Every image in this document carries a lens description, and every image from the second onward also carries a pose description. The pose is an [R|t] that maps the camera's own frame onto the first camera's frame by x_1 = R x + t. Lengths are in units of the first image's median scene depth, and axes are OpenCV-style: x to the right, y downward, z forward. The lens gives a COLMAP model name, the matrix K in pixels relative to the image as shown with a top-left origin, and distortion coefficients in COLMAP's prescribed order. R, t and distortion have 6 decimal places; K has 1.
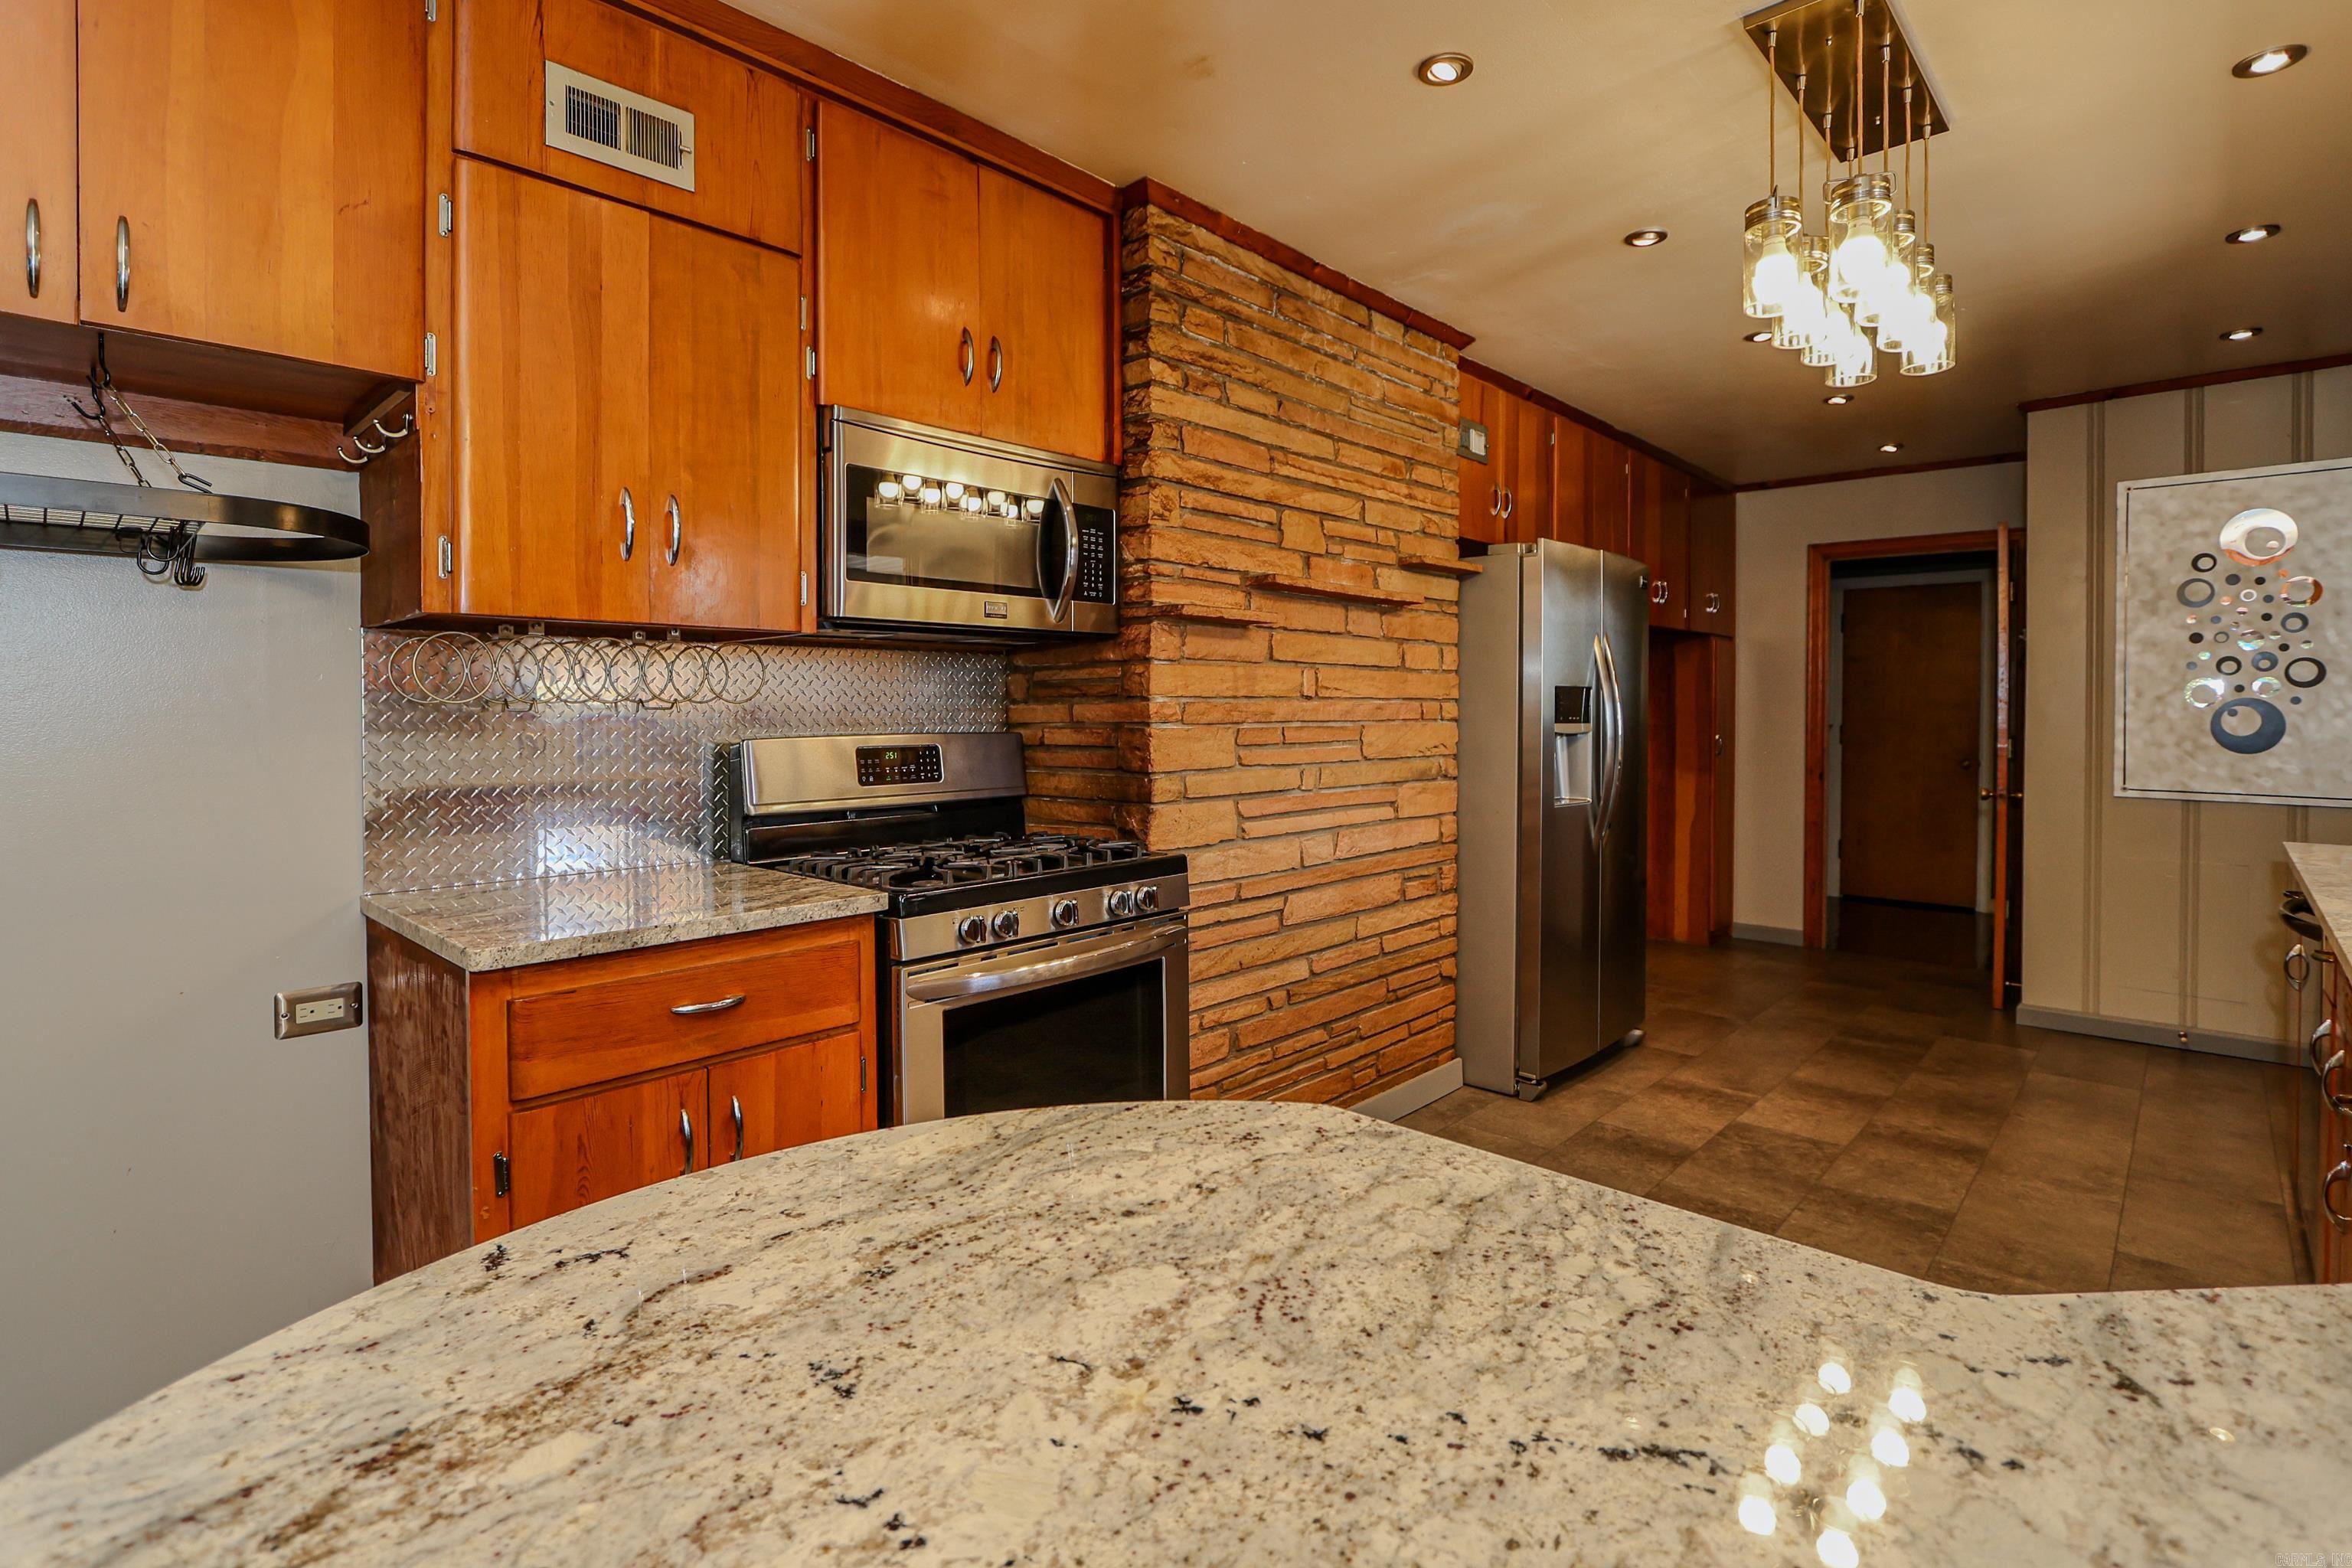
lens RADIAL K [[1100.3, 0, 1200.7], [0, 1100.3, 723.2], [0, 0, 1]] dist [-0.013817, 0.000184]
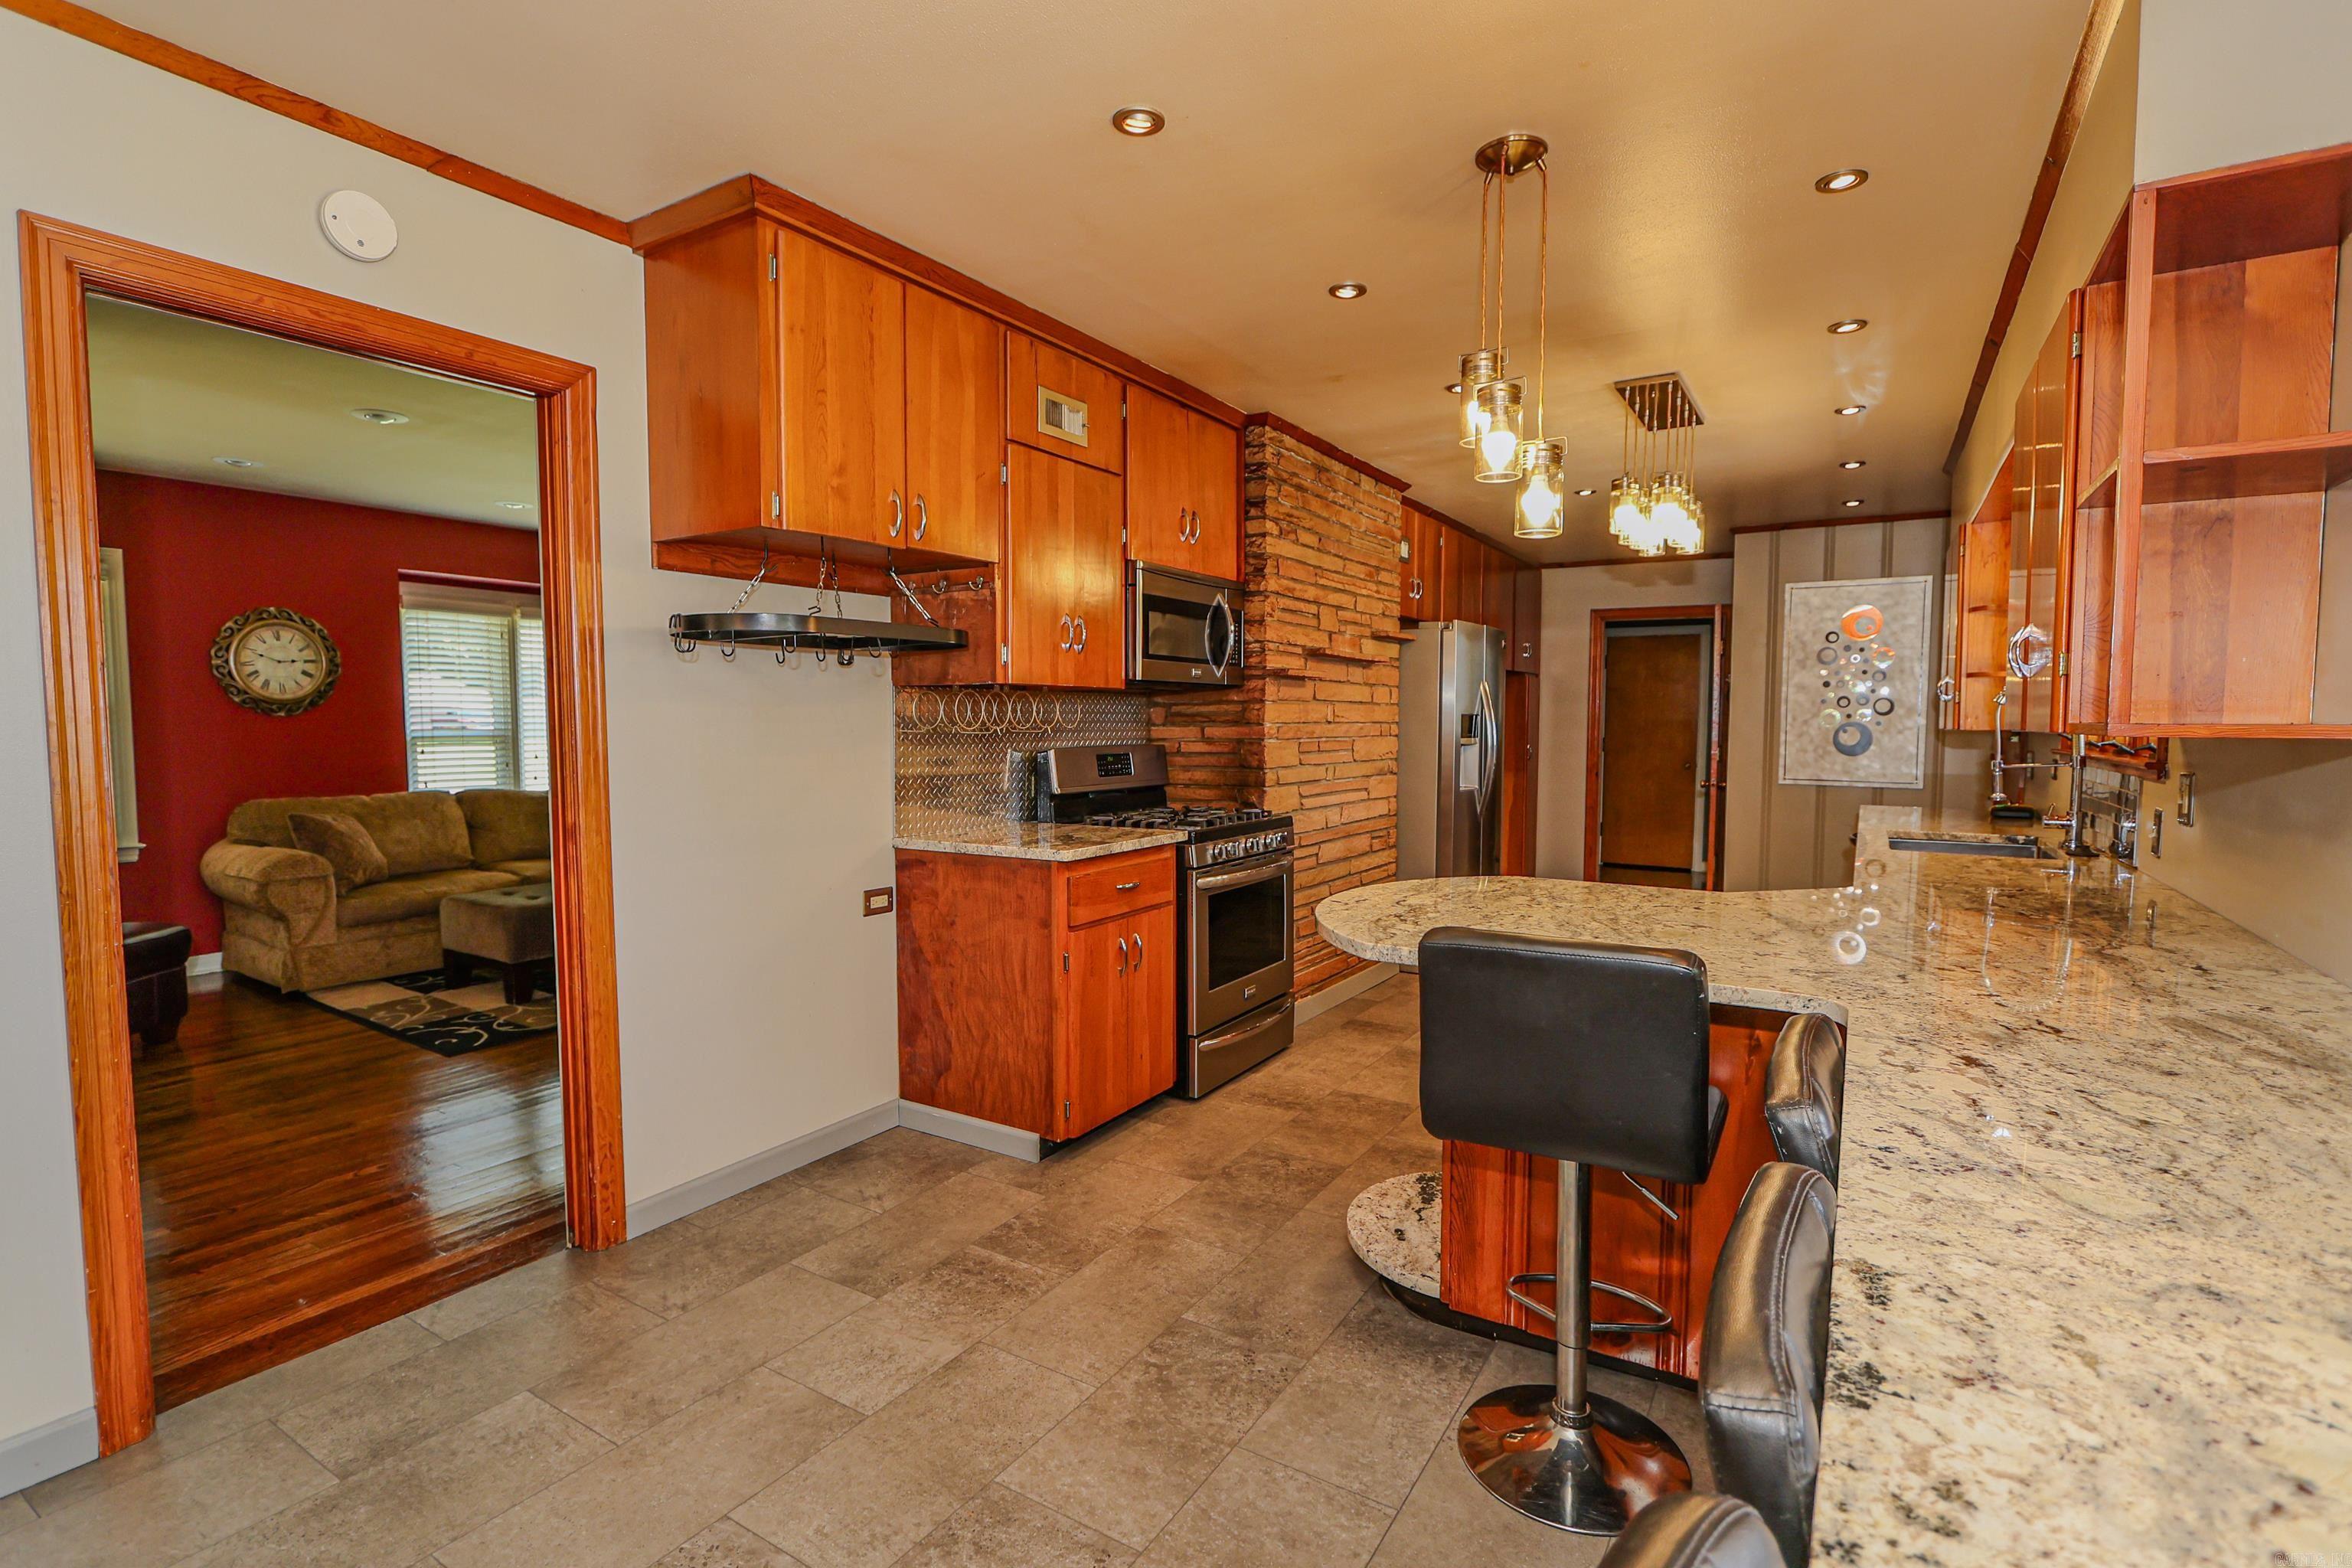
lens RADIAL K [[1100.3, 0, 1170.3], [0, 1100.3, 784.9], [0, 0, 1]] dist [-0.013817, 0.000184]
pose [[0.983622, -0.008381, 0.180048, -0.429959], [-0.000062, 0.998903, 0.046833, -0.007702], [-0.180243, -0.046077, 0.982542, -0.548615]]
